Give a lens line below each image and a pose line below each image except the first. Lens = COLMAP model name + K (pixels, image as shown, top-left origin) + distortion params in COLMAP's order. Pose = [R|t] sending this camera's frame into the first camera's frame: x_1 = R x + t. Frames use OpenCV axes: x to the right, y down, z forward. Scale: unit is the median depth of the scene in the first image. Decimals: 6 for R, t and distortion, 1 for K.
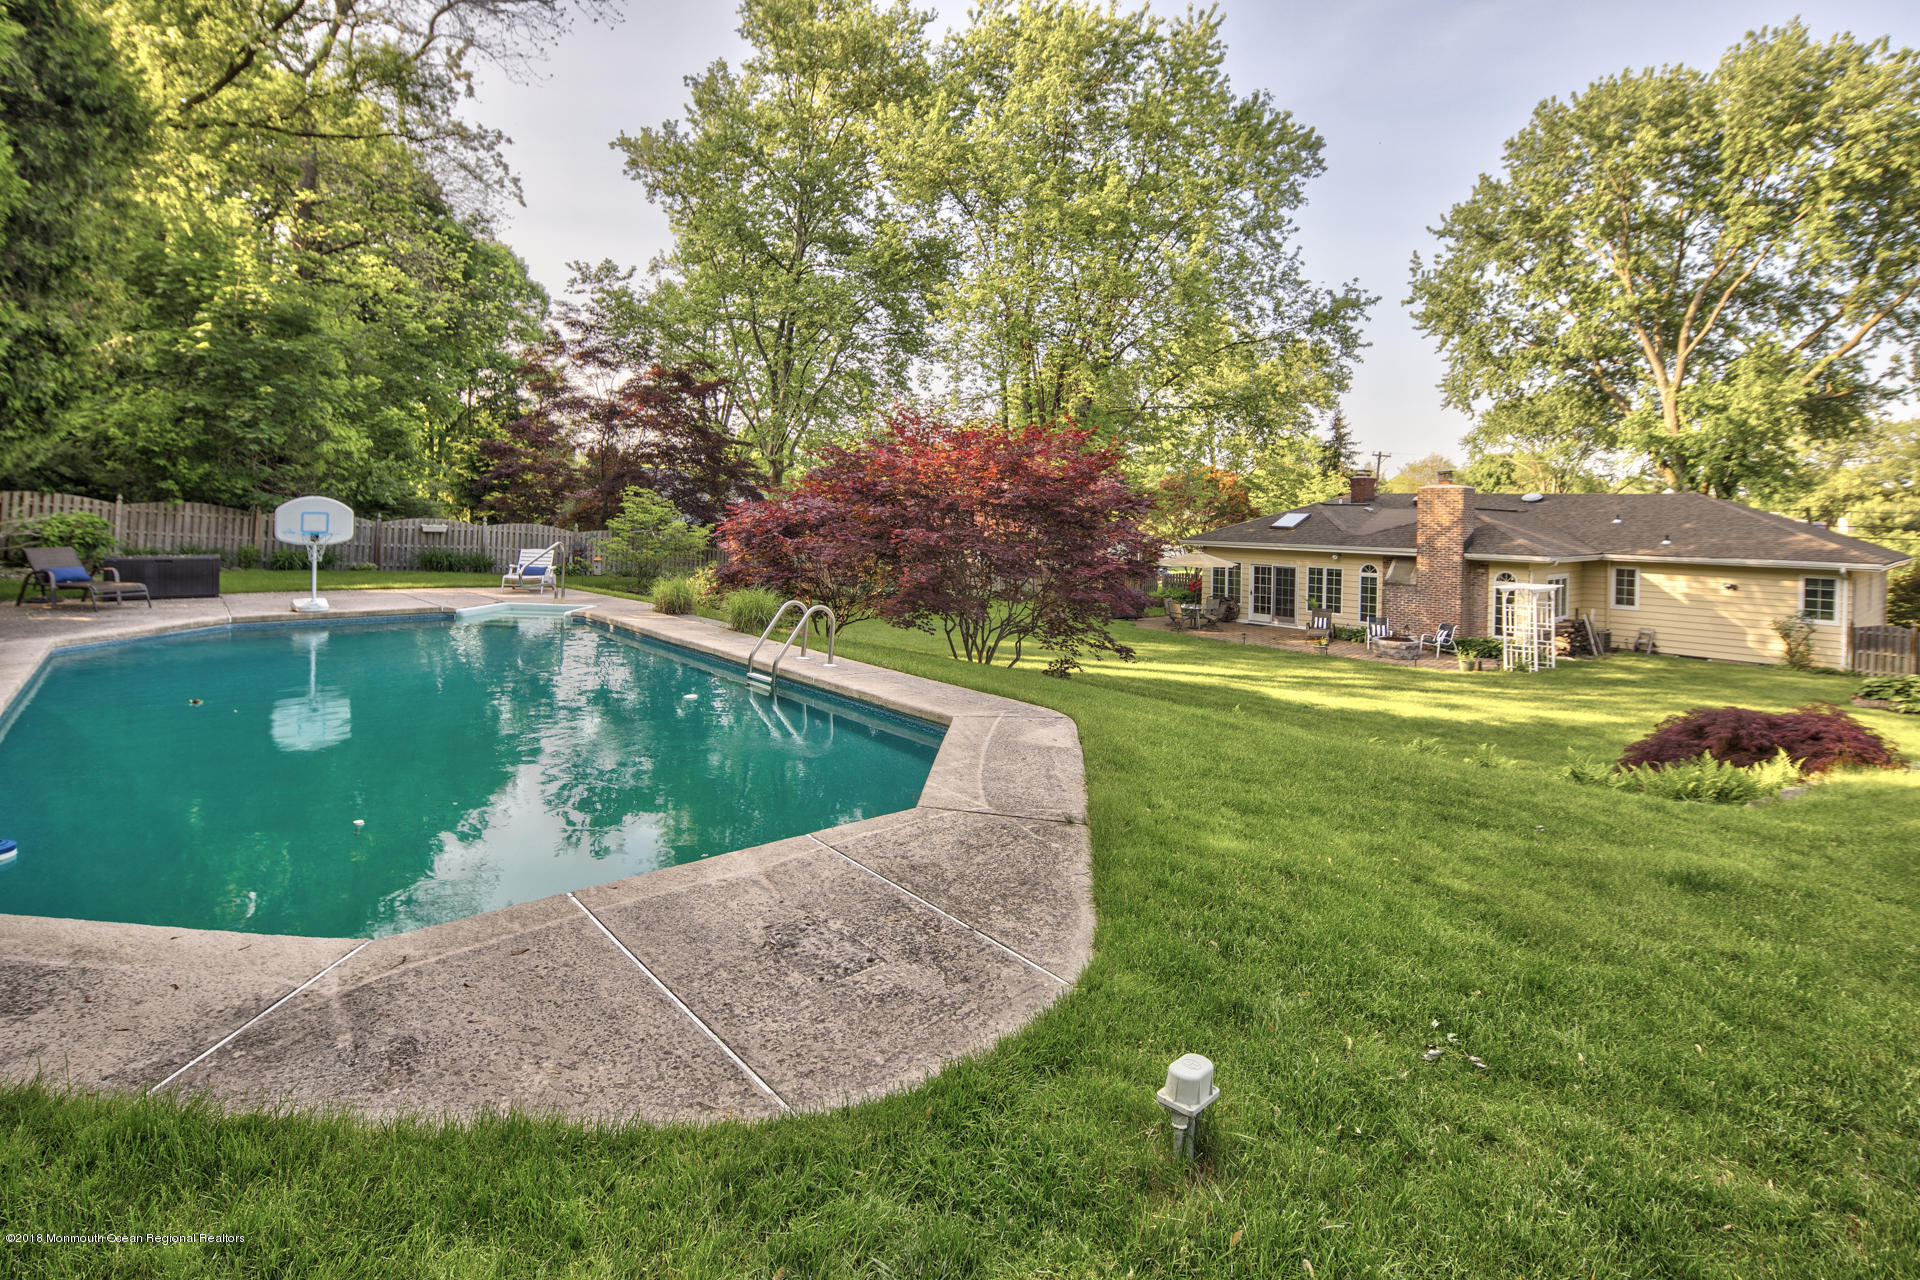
lens RADIAL K [[919.5, 0, 956.7], [0, 919.5, 519.1], [0, 0, 1]] dist [0.001800, -0.001761]
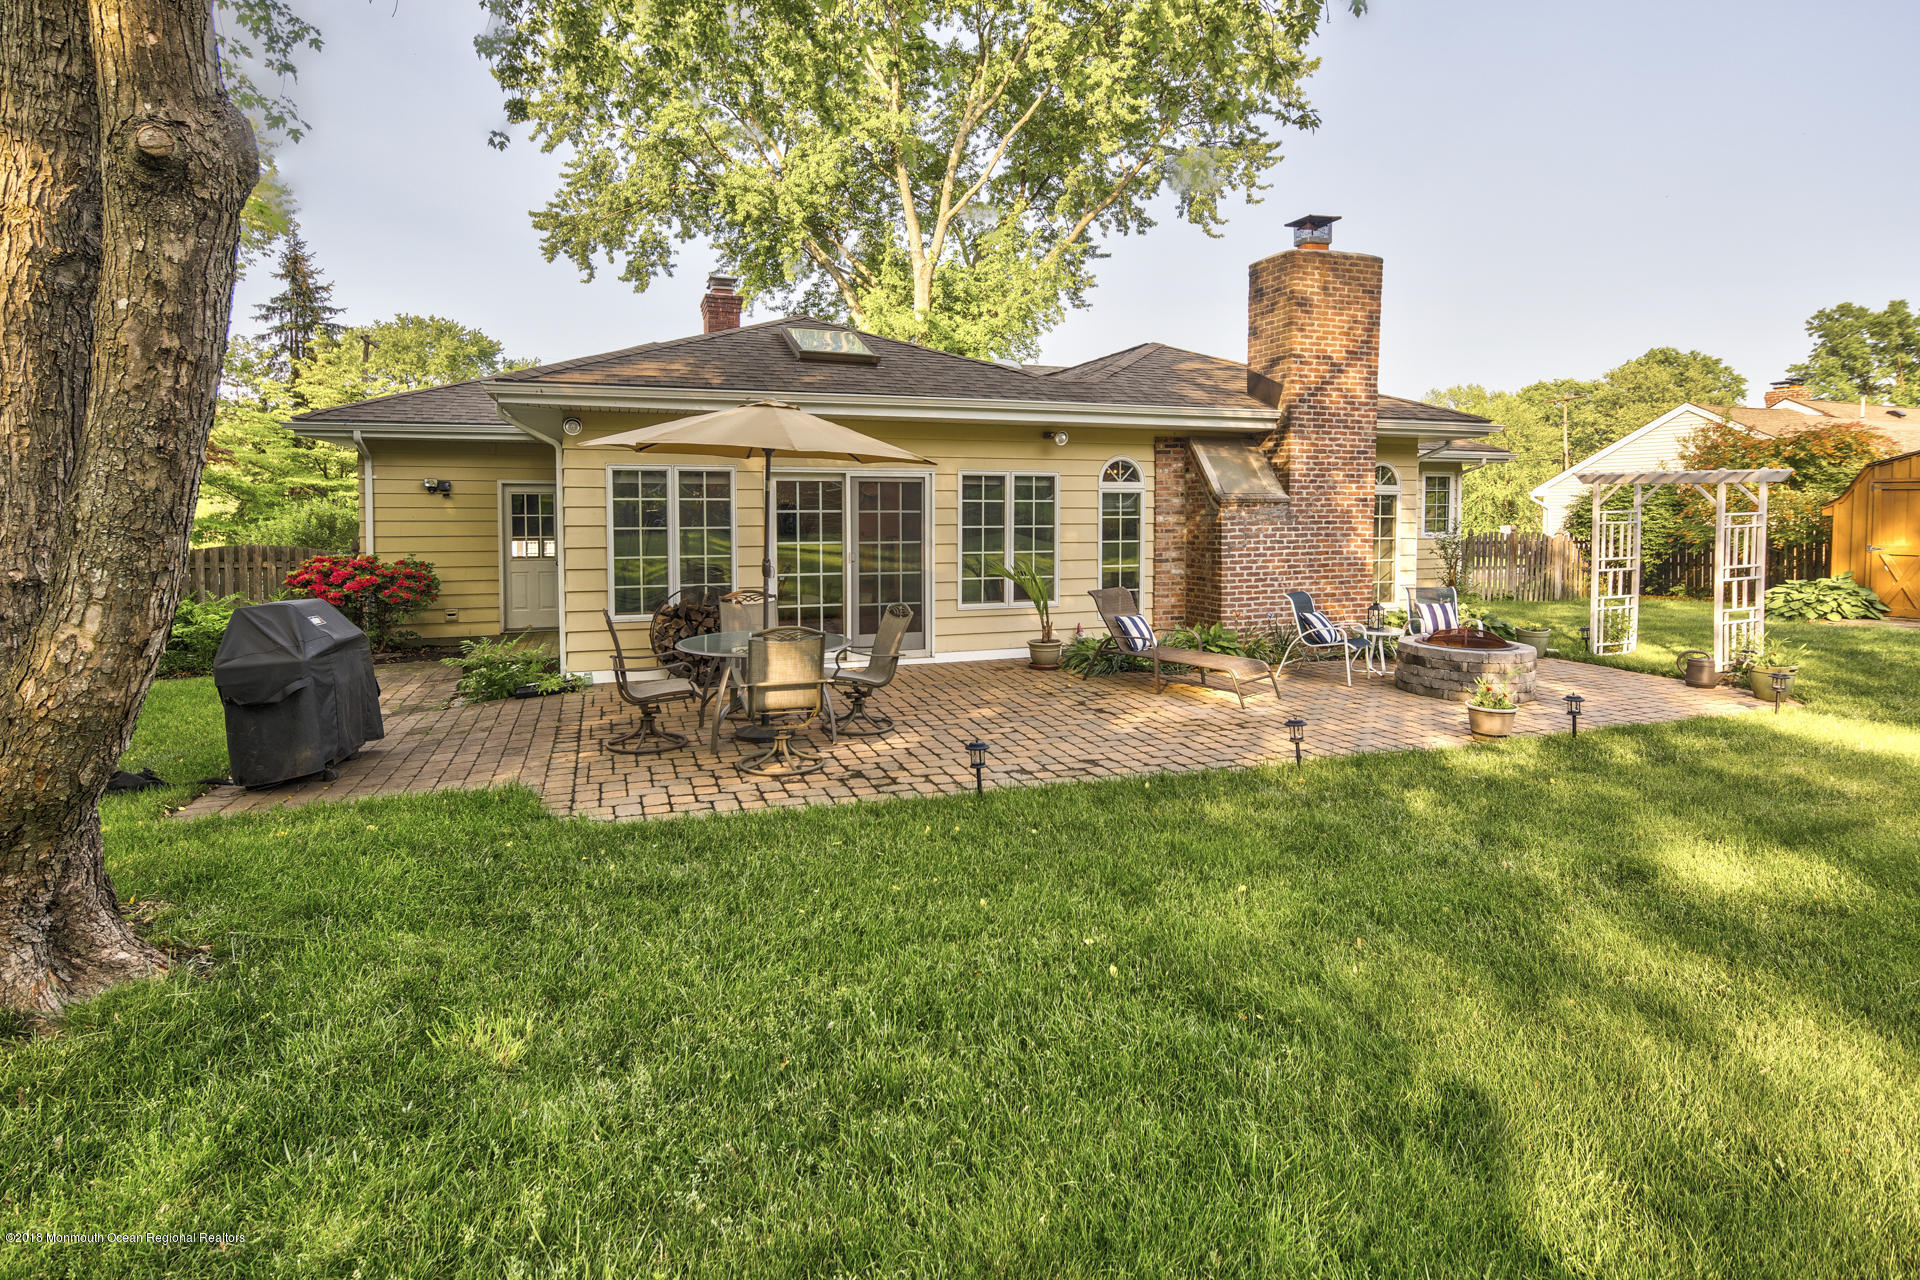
lens RADIAL K [[986.8, 0, 965.9], [0, 986.8, 548.7], [0, 0, 1]] dist [0.001151, 0.000632]
pose [[0.363618, -0.056180, 0.929853, 0.053044], [0.015313, 0.998405, 0.054334, 0.065919], [-0.931422, -0.005518, 0.363898, 0.957830]]
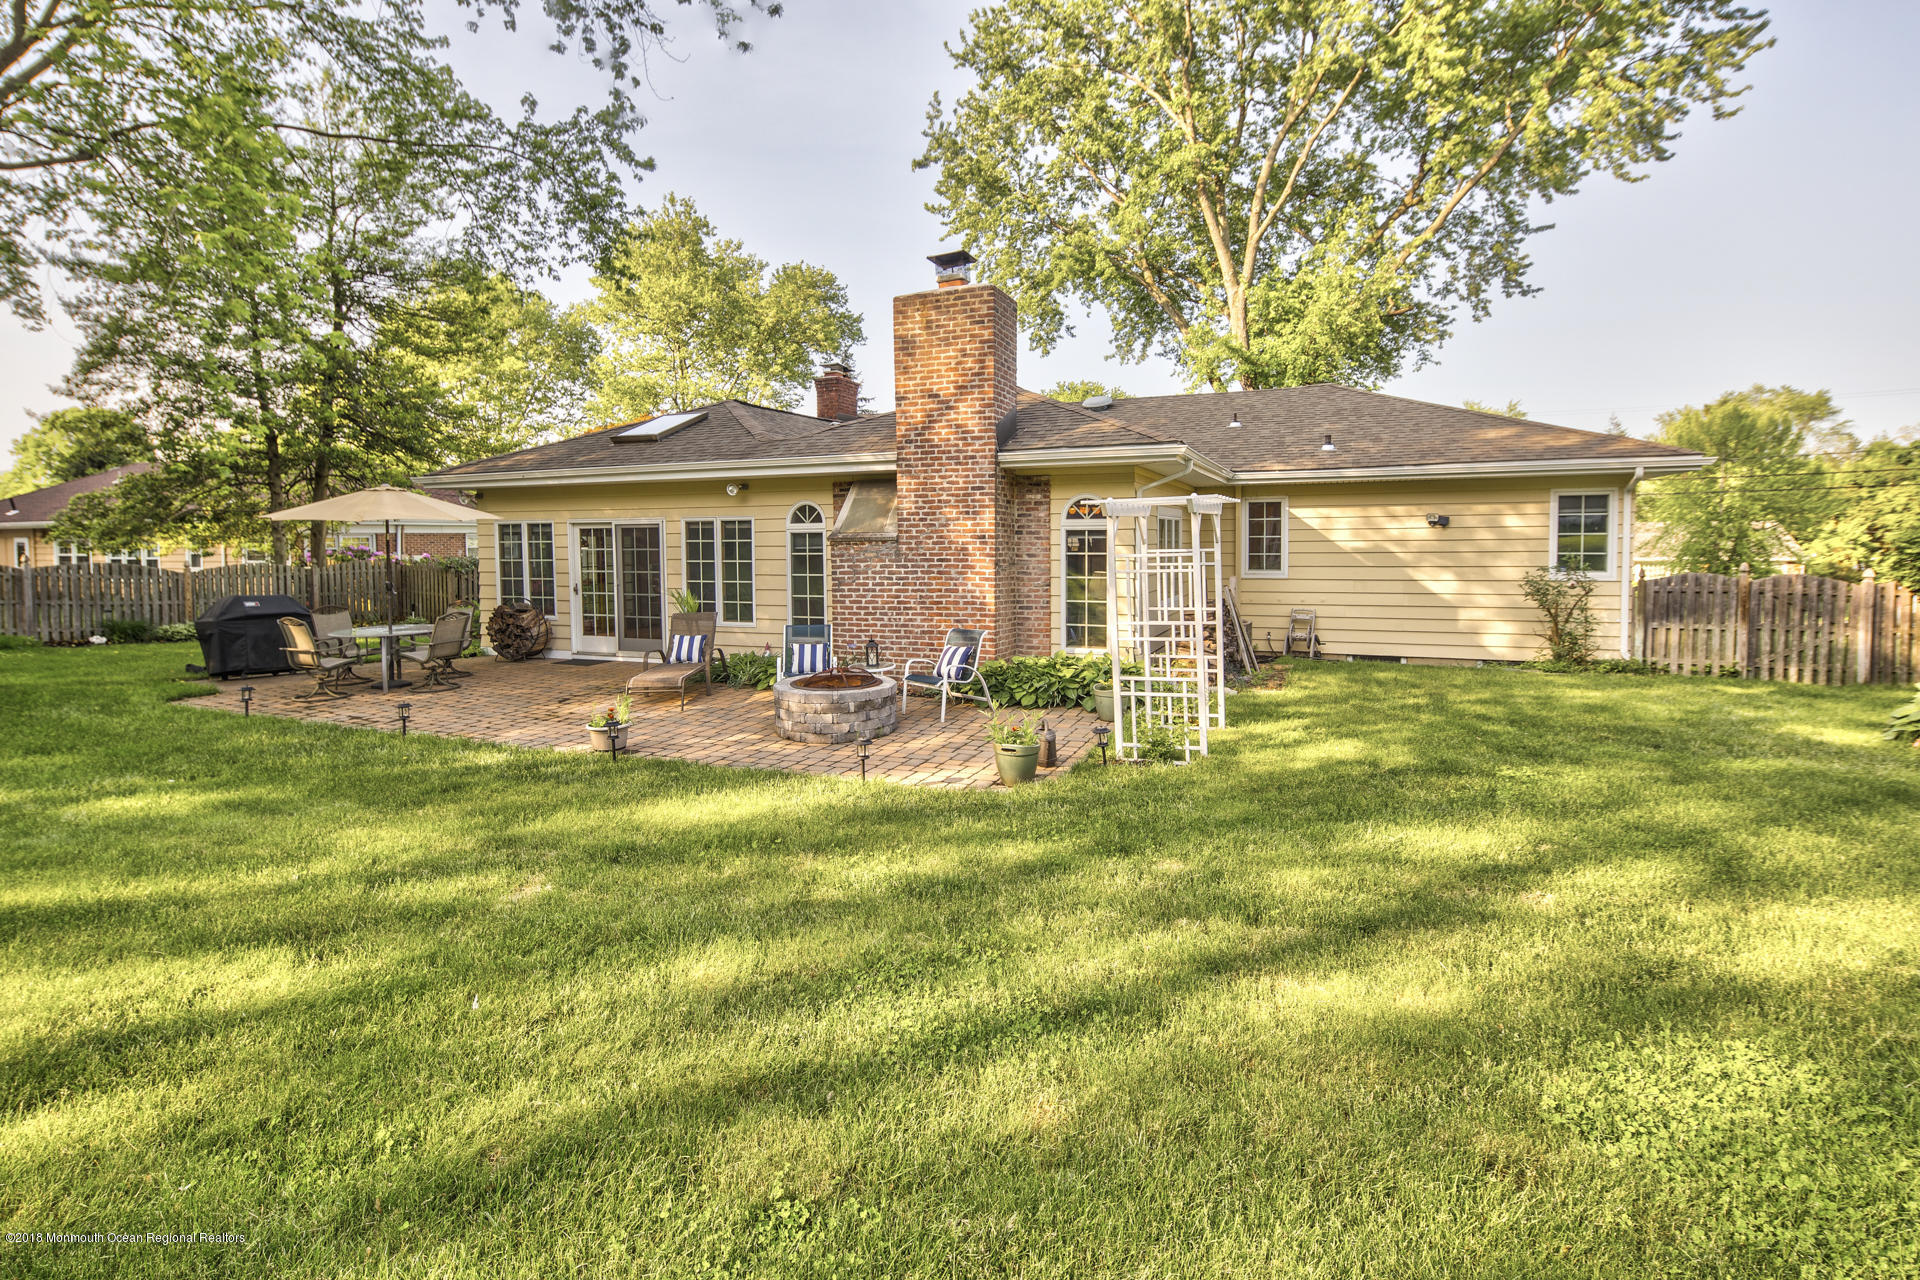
lens RADIAL K [[939.4, 0, 961.2], [0, 939.4, 588.9], [0, 0, 1]] dist [-0.002736, -0.000889]
pose [[0.893126, -0.050860, 0.446923, 0.330502], [0.029445, 0.998066, 0.054739, 0.070589], [-0.448843, -0.035729, 0.892896, 0.601905]]
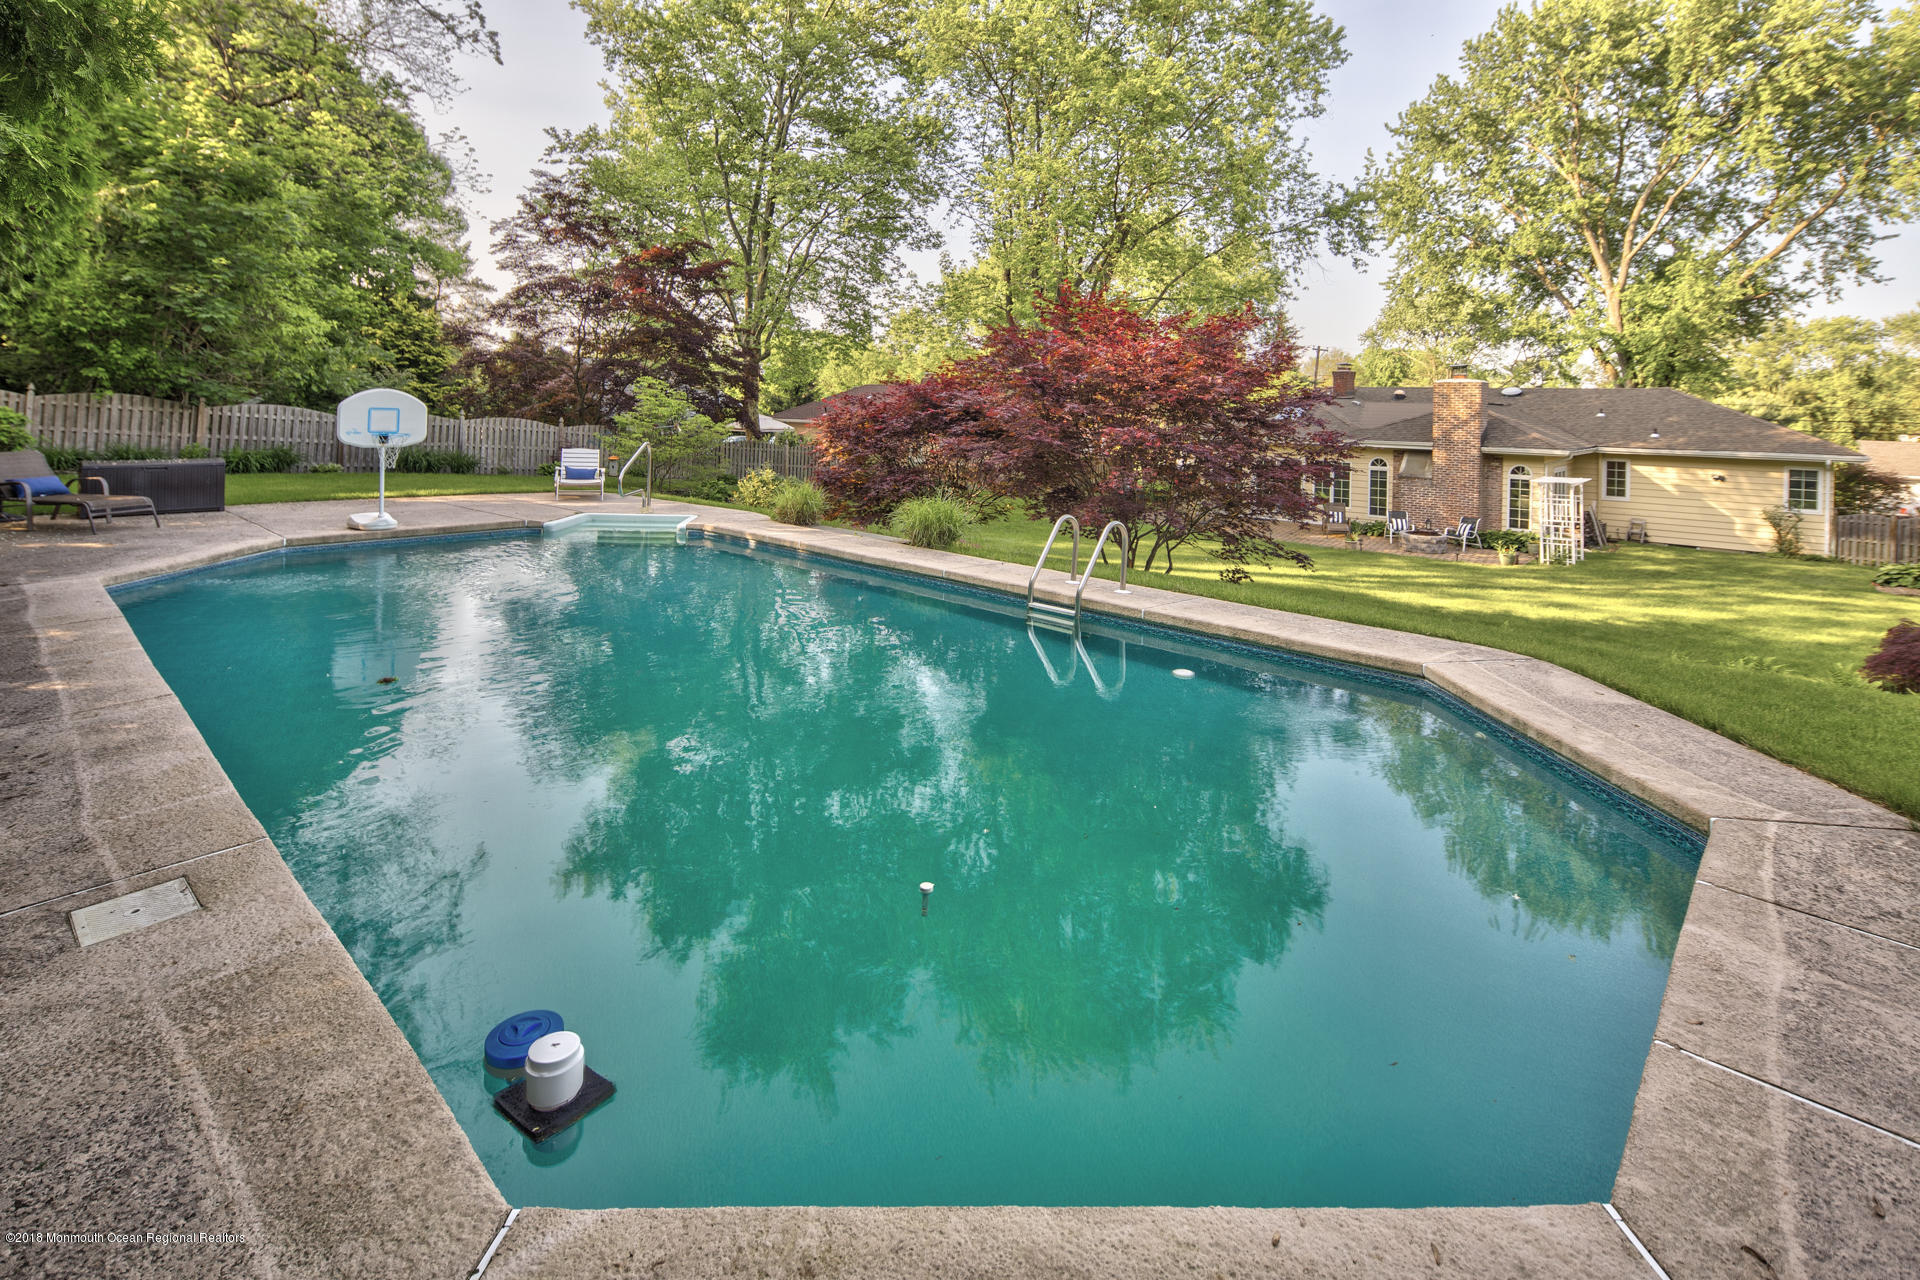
lens RADIAL K [[921.7, 0, 957.9], [0, 921.7, 406.7], [0, 0, 1]] dist [-0.002934, -0.000285]
pose [[0.993528, 0.001258, 0.113583, -0.127304], [-0.000848, 0.999993, -0.003655, -0.002711], [-0.113587, 0.003535, 0.993522, 0.057501]]
